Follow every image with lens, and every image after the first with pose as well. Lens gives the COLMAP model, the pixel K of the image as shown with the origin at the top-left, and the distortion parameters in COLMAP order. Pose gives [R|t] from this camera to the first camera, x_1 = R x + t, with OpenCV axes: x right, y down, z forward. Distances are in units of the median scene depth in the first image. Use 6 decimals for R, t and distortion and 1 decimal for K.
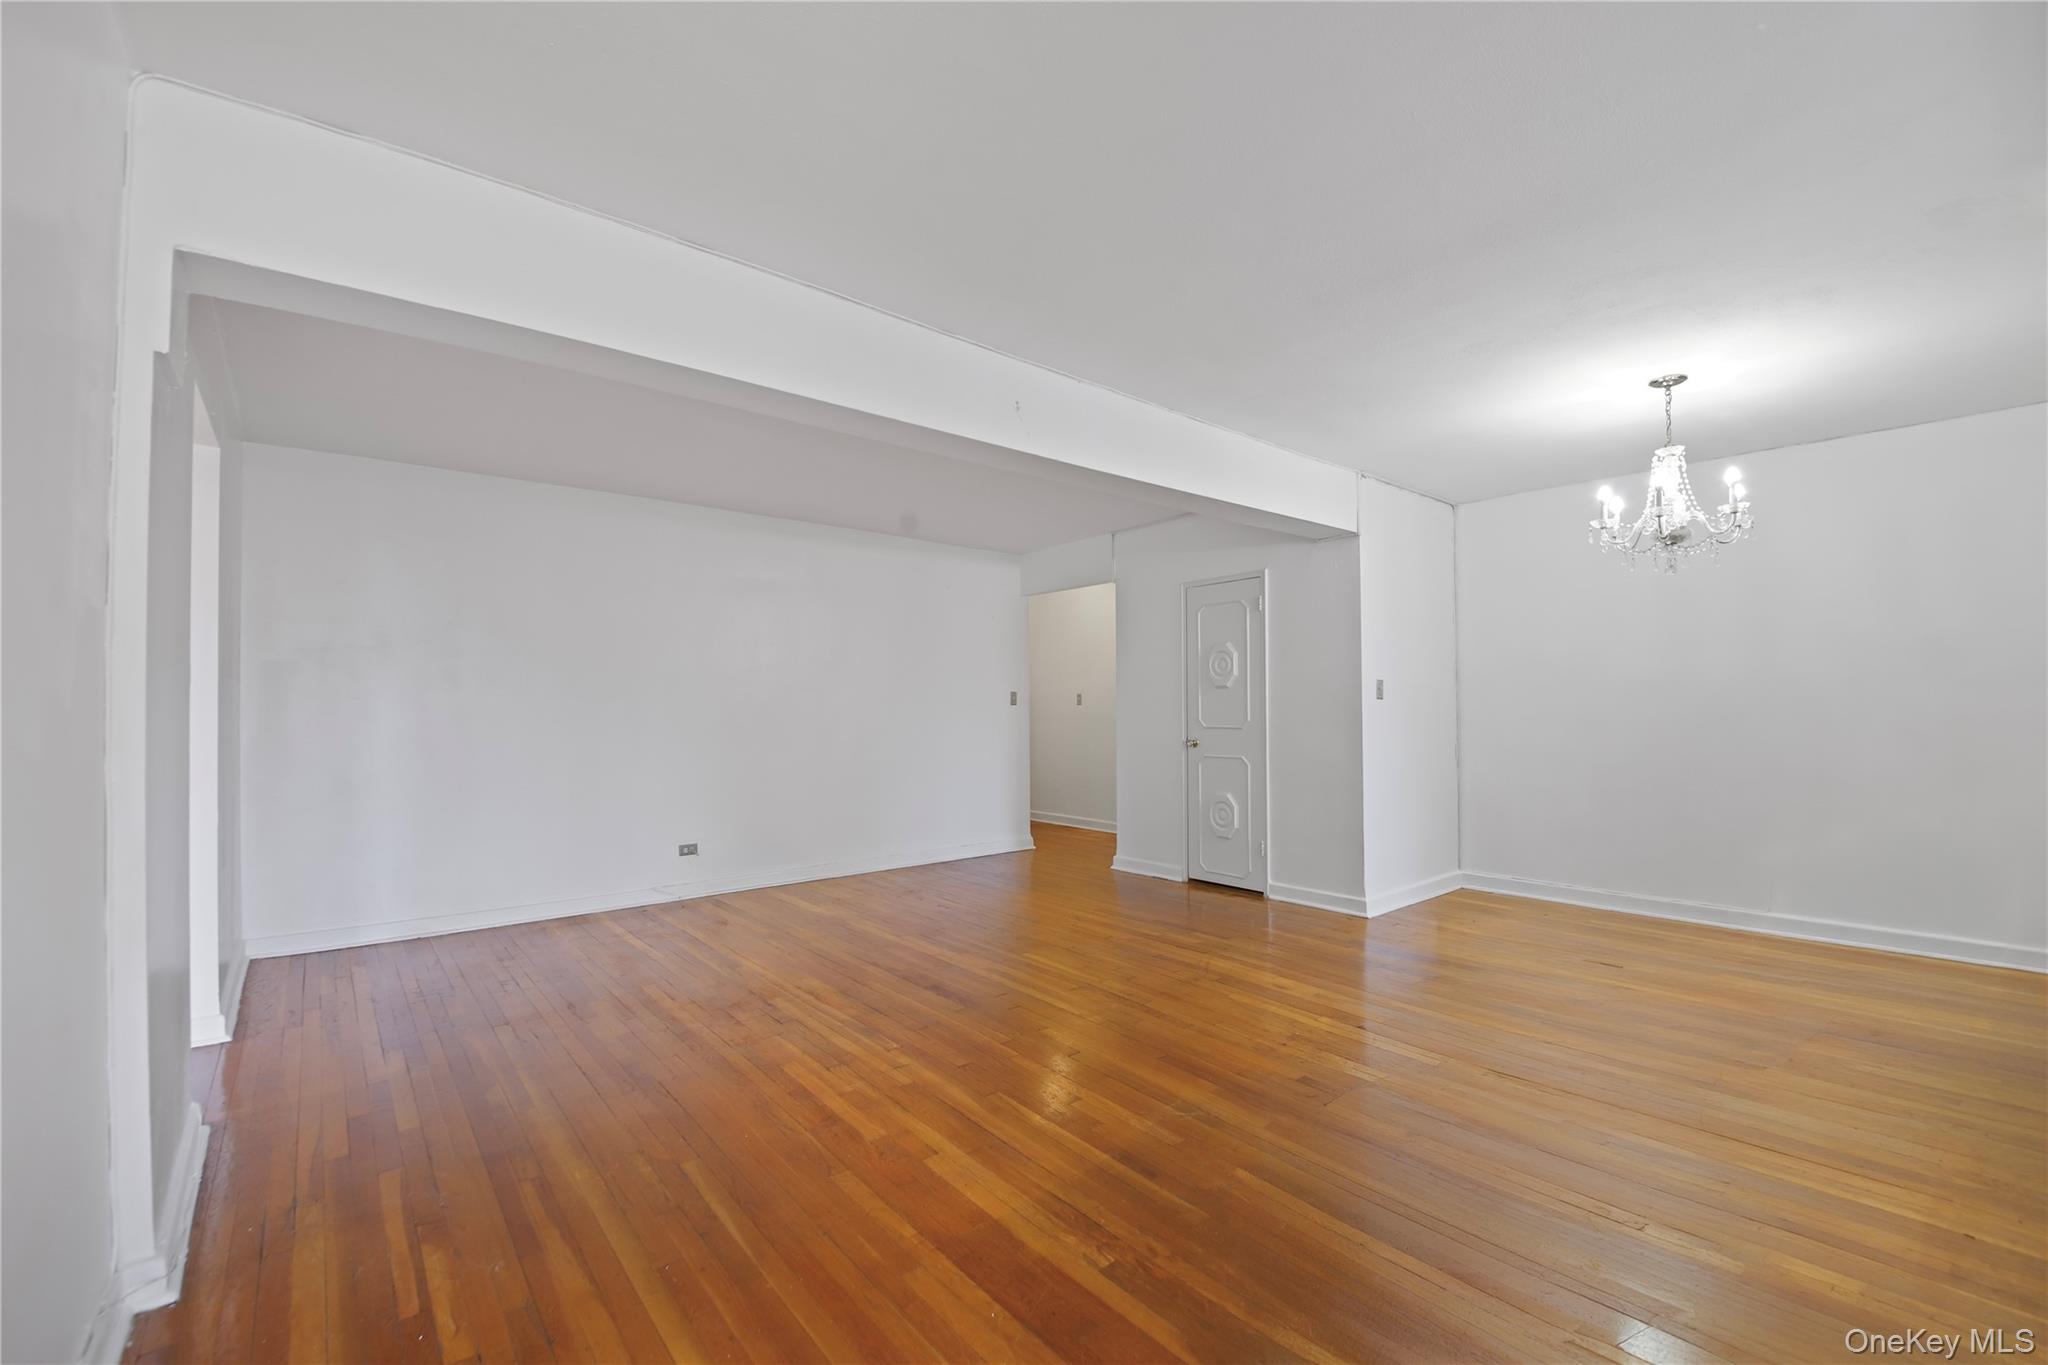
lens RADIAL K [[852.3, 0, 1017.1], [0, 852.3, 695.1], [0, 0, 1]] dist [0.068393, -0.000044]
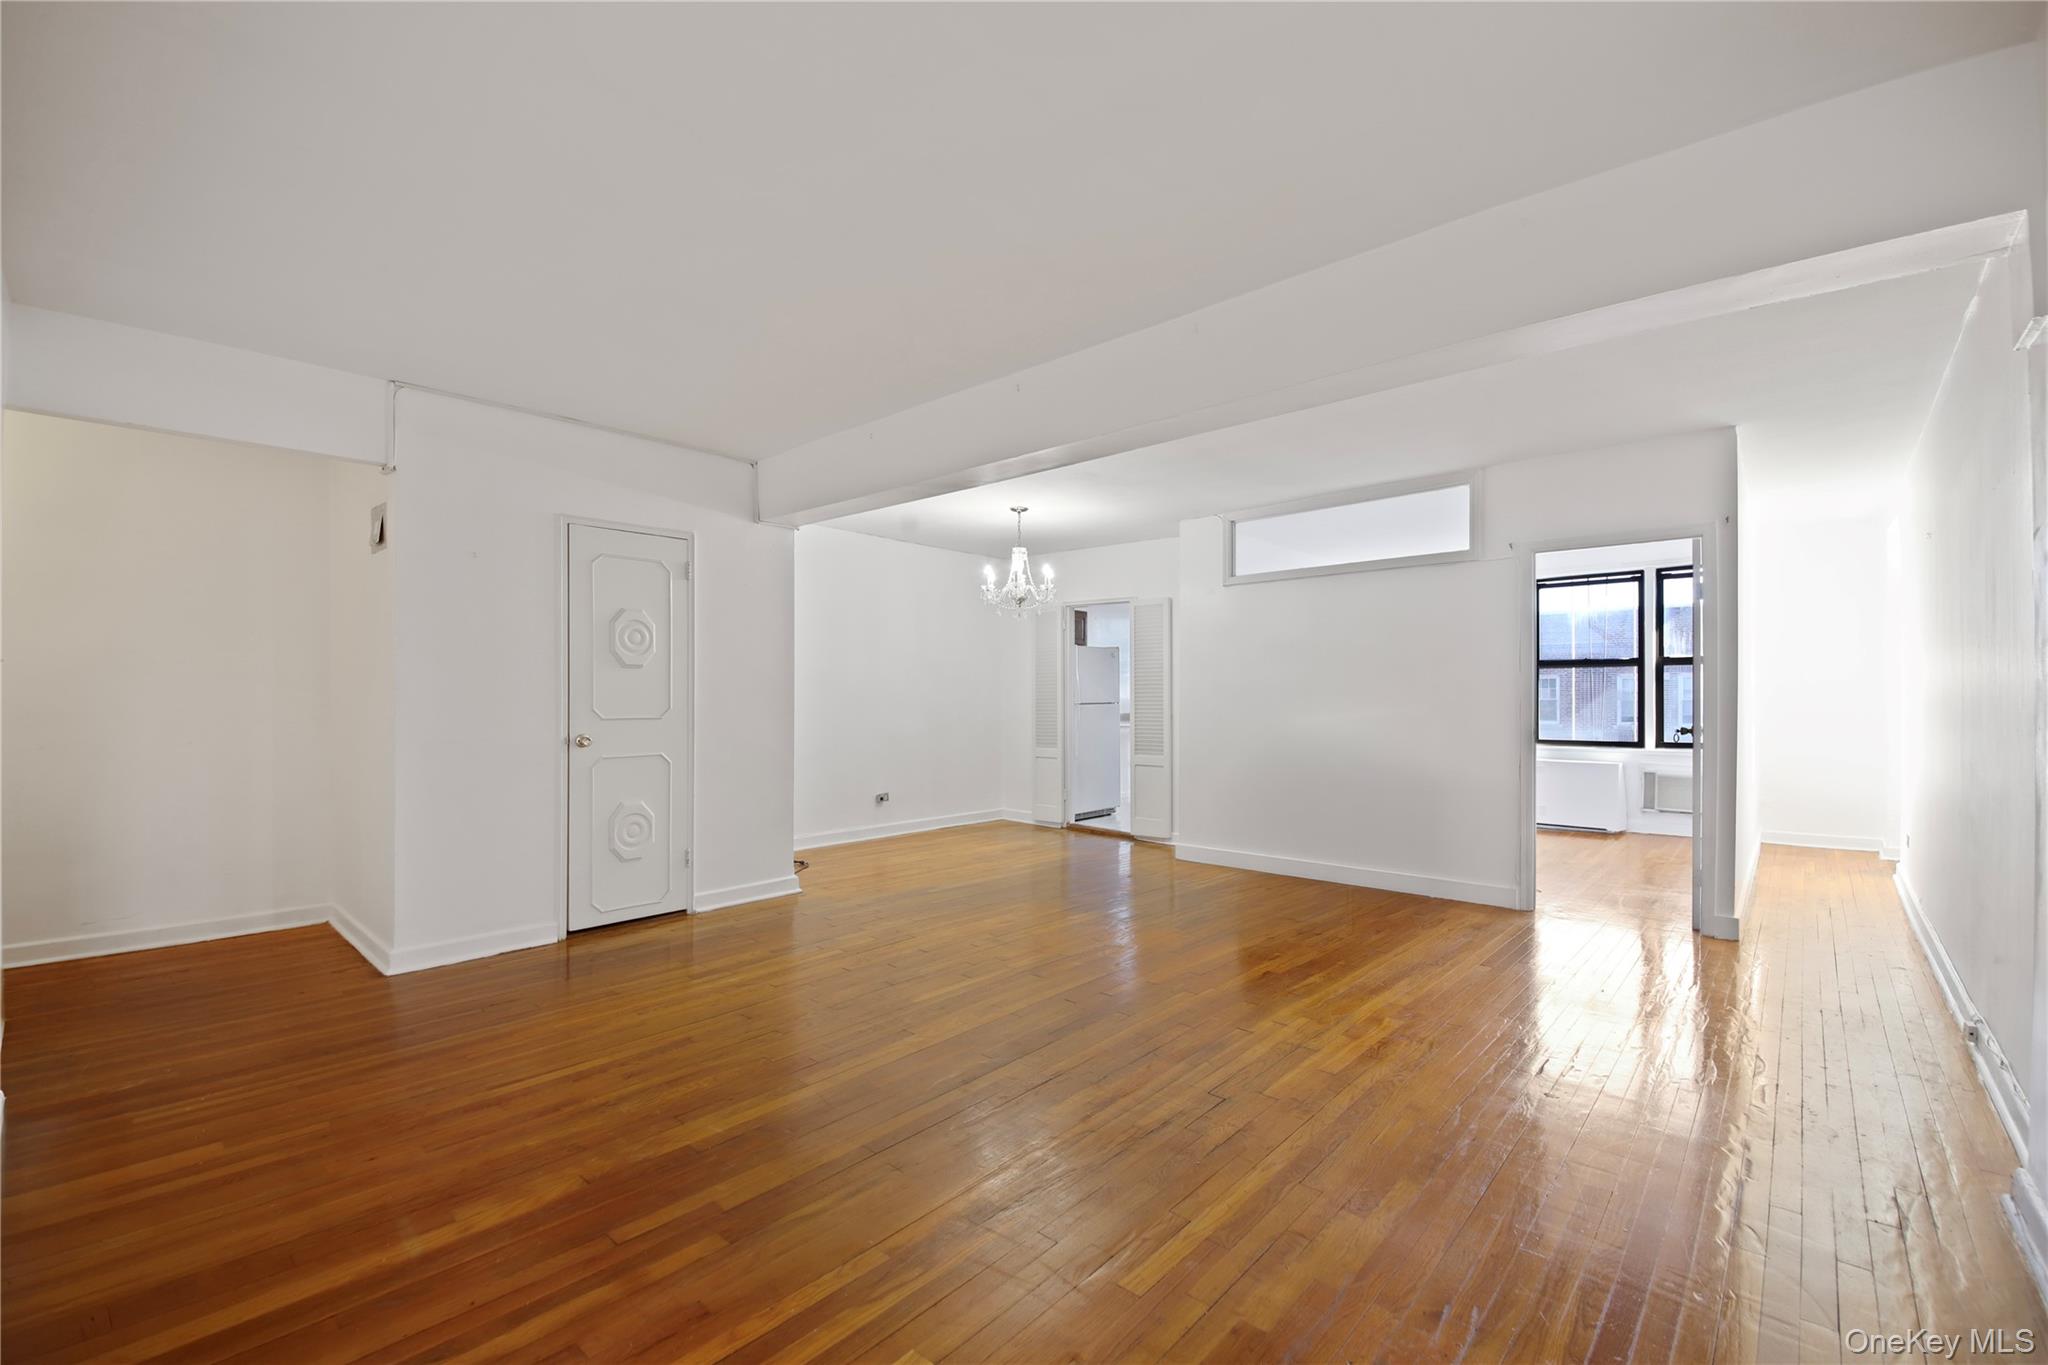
lens RADIAL K [[860.8, 0, 1021.8], [0, 860.8, 701.1], [0, 0, 1]] dist [-0.000774, -0.000262]
pose [[-0.152532, 0.008527, 0.988262, -0.892657], [-0.008604, 0.999913, -0.009956, 0.040958], [-0.988261, -0.010021, -0.152446, 1.171697]]
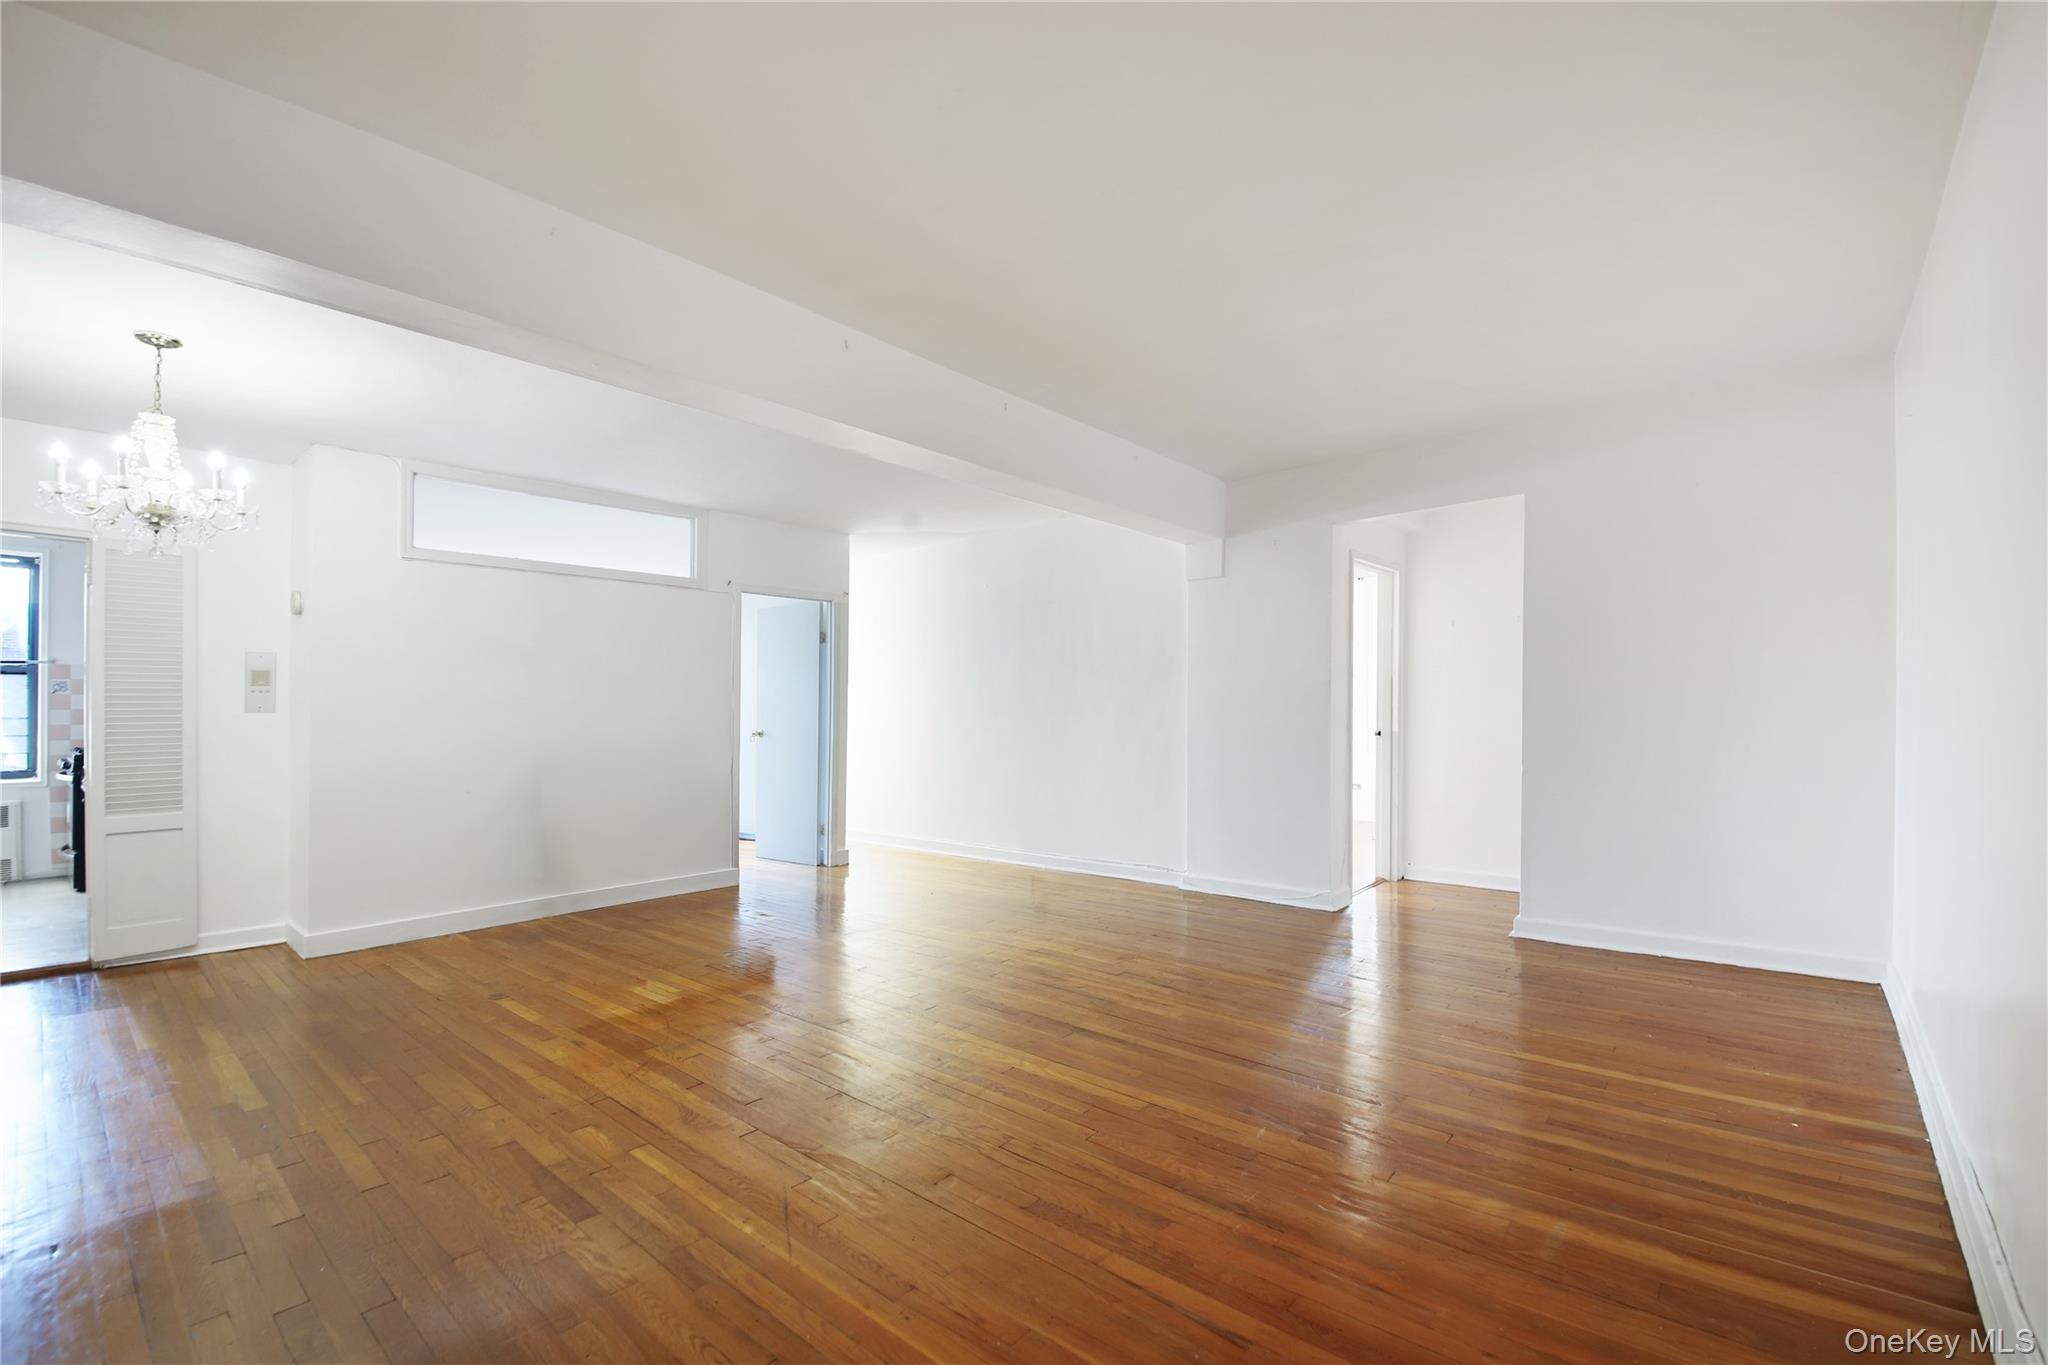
lens RADIAL K [[860.8, 0, 1021.8], [0, 860.8, 701.1], [0, 0, 1]] dist [-0.000774, -0.000262]
pose [[-0.986034, 0.015805, -0.165793, 0.034470], [0.019433, 0.999605, -0.020282, 0.045723], [0.165407, -0.023221, -0.985952, 1.886317]]
